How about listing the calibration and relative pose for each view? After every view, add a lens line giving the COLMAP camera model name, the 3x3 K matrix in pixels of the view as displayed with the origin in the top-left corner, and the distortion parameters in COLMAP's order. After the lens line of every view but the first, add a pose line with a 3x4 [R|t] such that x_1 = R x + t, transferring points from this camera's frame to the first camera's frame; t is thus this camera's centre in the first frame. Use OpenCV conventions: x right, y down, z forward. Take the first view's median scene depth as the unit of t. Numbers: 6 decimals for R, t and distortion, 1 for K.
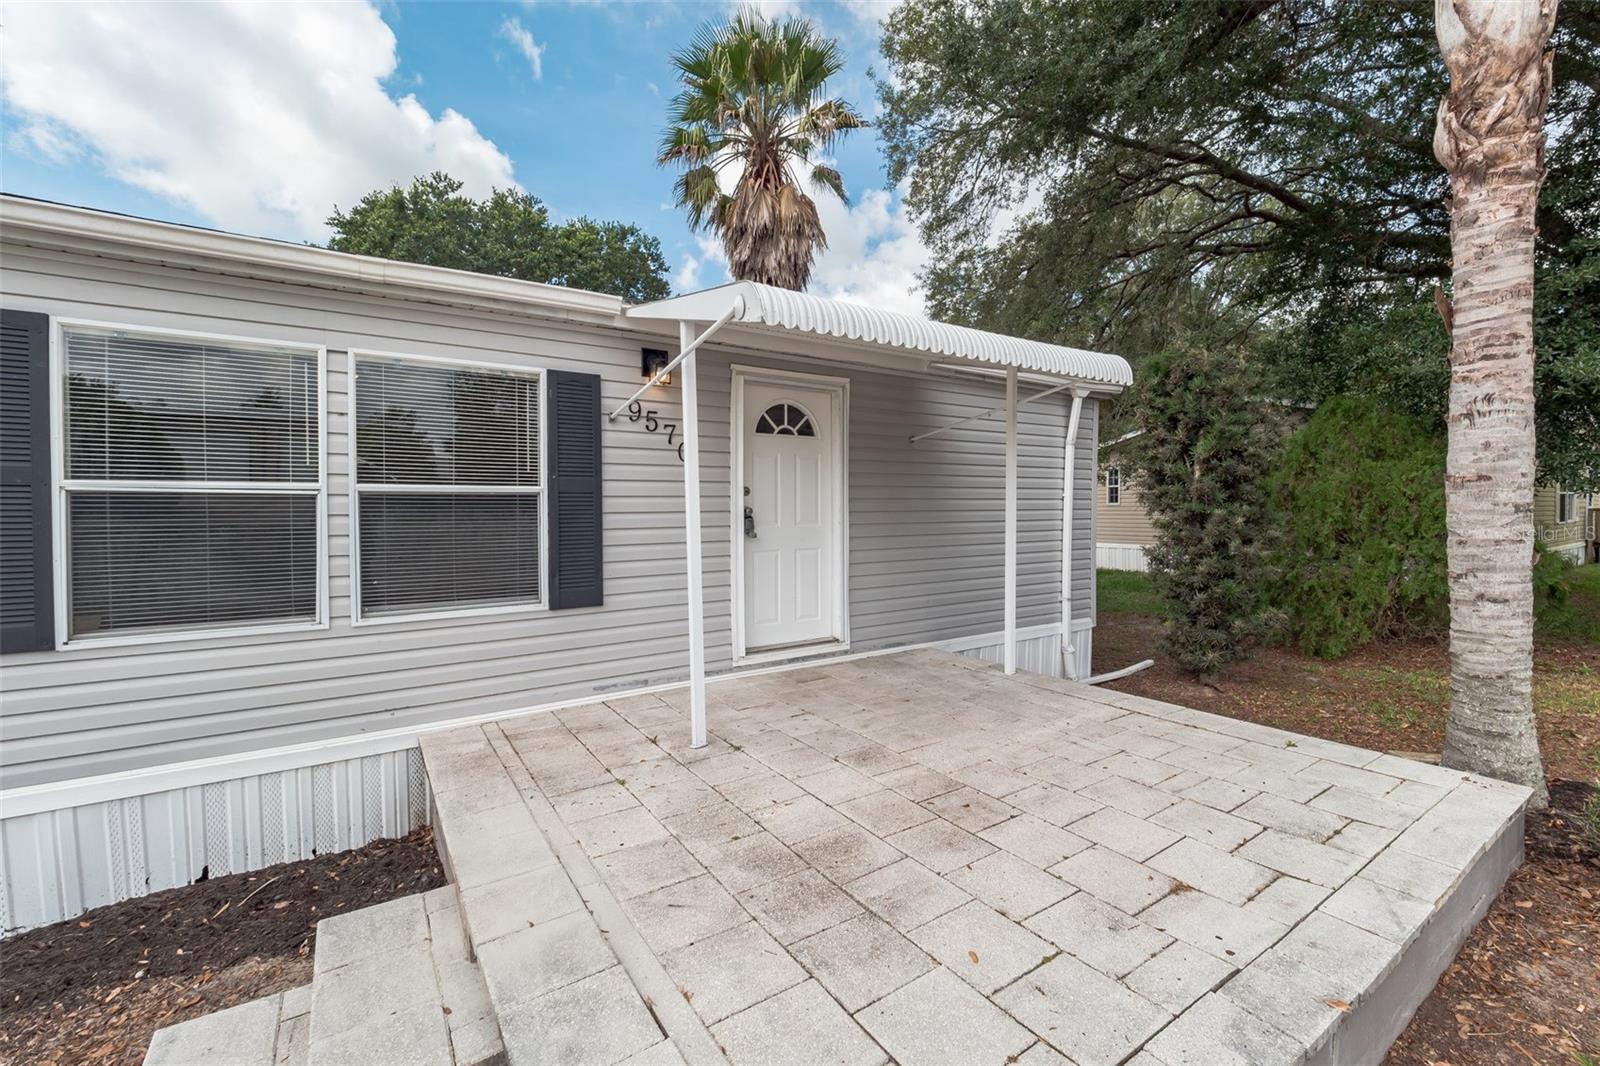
lens RADIAL K [[678.2, 0, 811.8], [0, 678.2, 522.1], [0, 0, 1]] dist [0.002441, -0.000056]
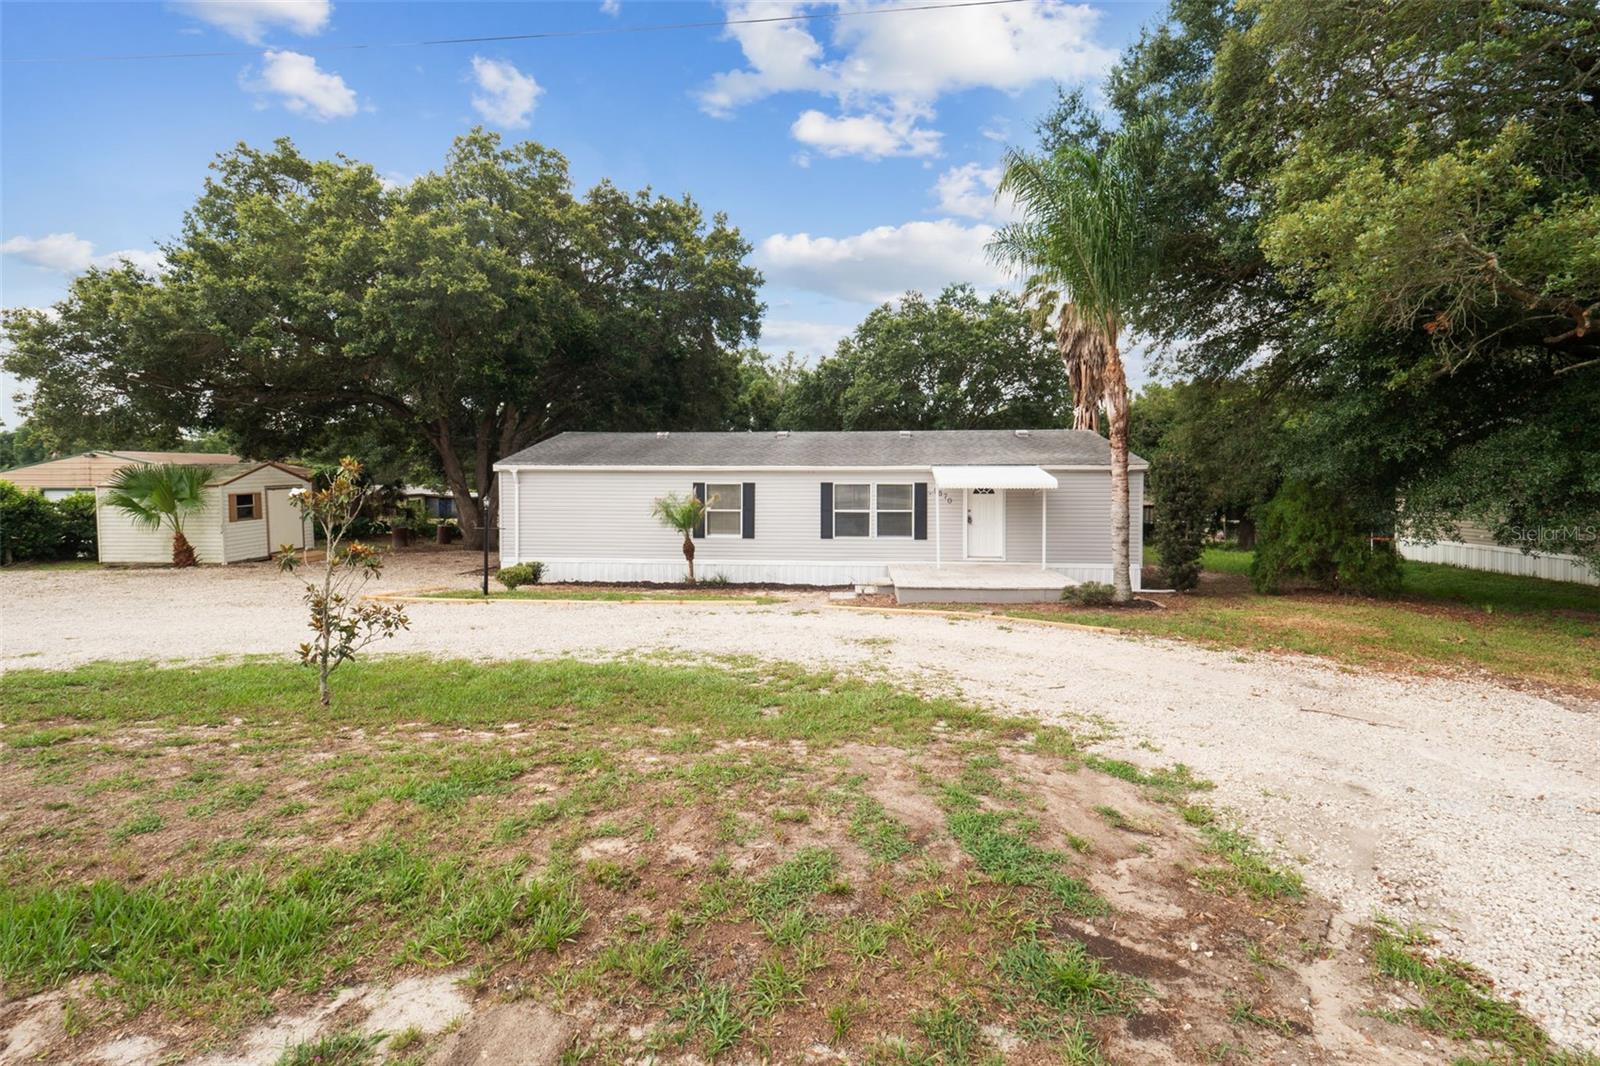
lens RADIAL K [[678.2, 0, 811.8], [0, 678.2, 522.1], [0, 0, 1]] dist [0.002441, -0.000056]
pose [[0.795137, 0.045568, -0.604716, 1.589790], [-0.019514, 0.998579, 0.049588, -0.166627], [0.606116, -0.027628, 0.794896, -2.628311]]
